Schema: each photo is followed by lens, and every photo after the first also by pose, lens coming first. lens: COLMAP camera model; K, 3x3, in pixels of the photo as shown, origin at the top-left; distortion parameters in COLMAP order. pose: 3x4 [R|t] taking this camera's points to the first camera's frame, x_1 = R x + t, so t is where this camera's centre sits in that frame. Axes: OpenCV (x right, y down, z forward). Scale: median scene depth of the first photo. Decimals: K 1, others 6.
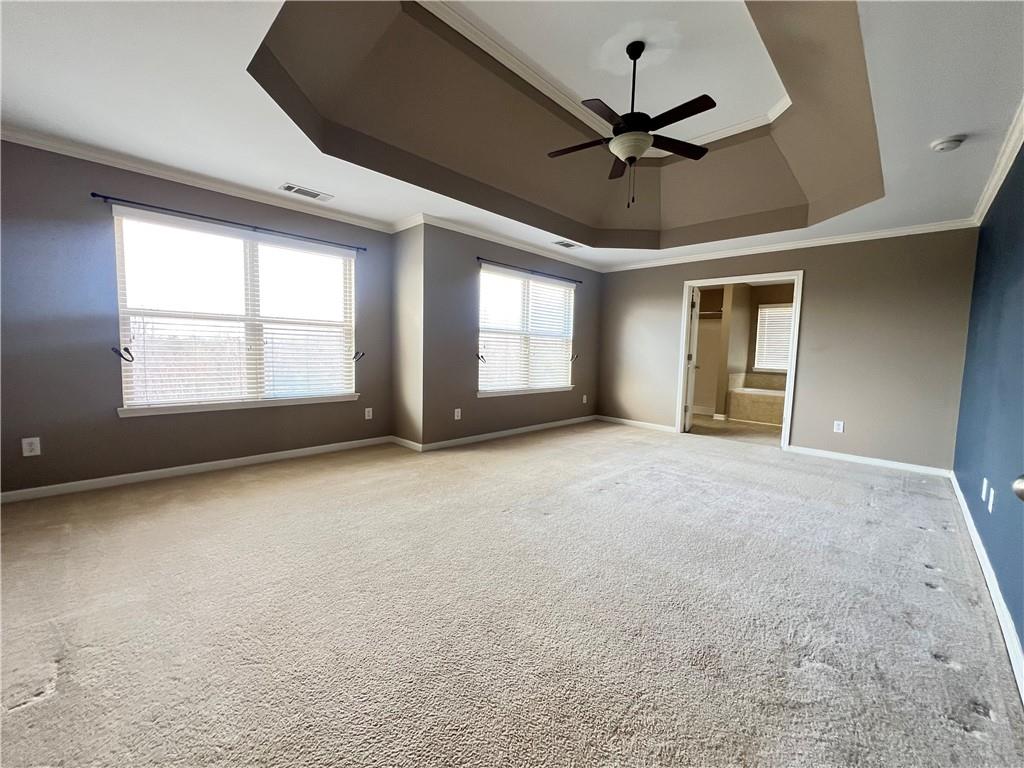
lens RADIAL K [[409.8, 0, 512.0], [0, 409.8, 384.0], [0, 0, 1]] dist [-0.000877, 0.000463]
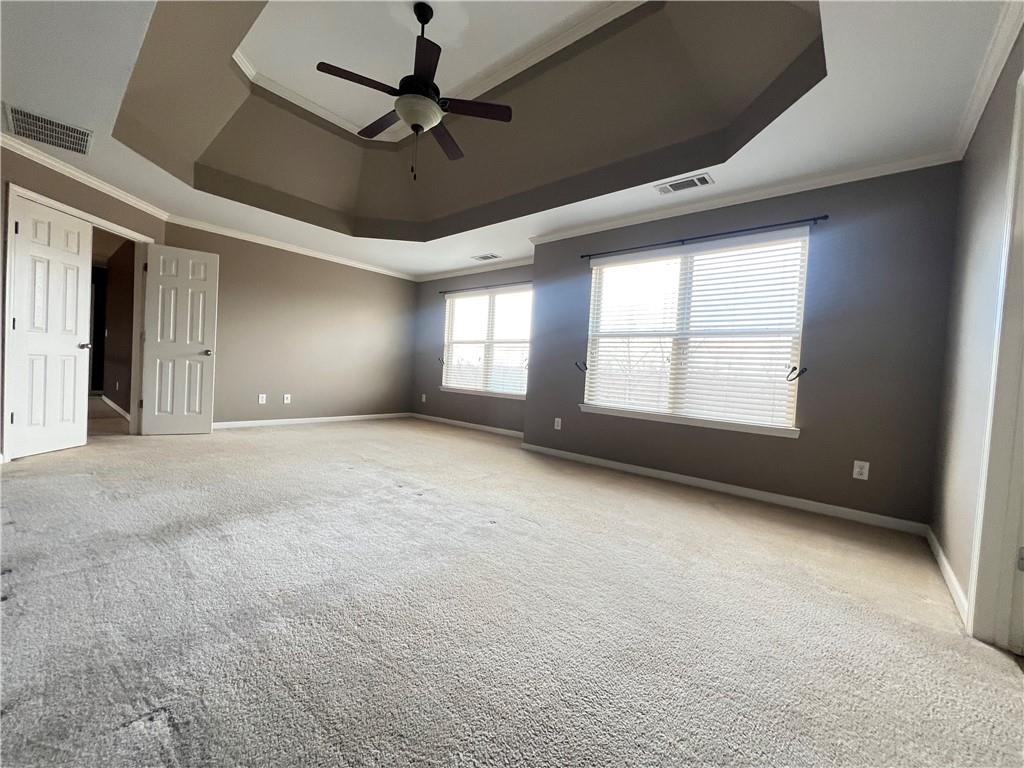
lens RADIAL K [[409.8, 0, 512.0], [0, 409.8, 384.0], [0, 0, 1]] dist [-0.000877, 0.000463]
pose [[0.071964, 0.018425, -0.997237, 0.818263], [-0.119258, 0.992816, 0.009738, -0.016332], [0.990252, 0.118228, 0.073644, 0.811401]]
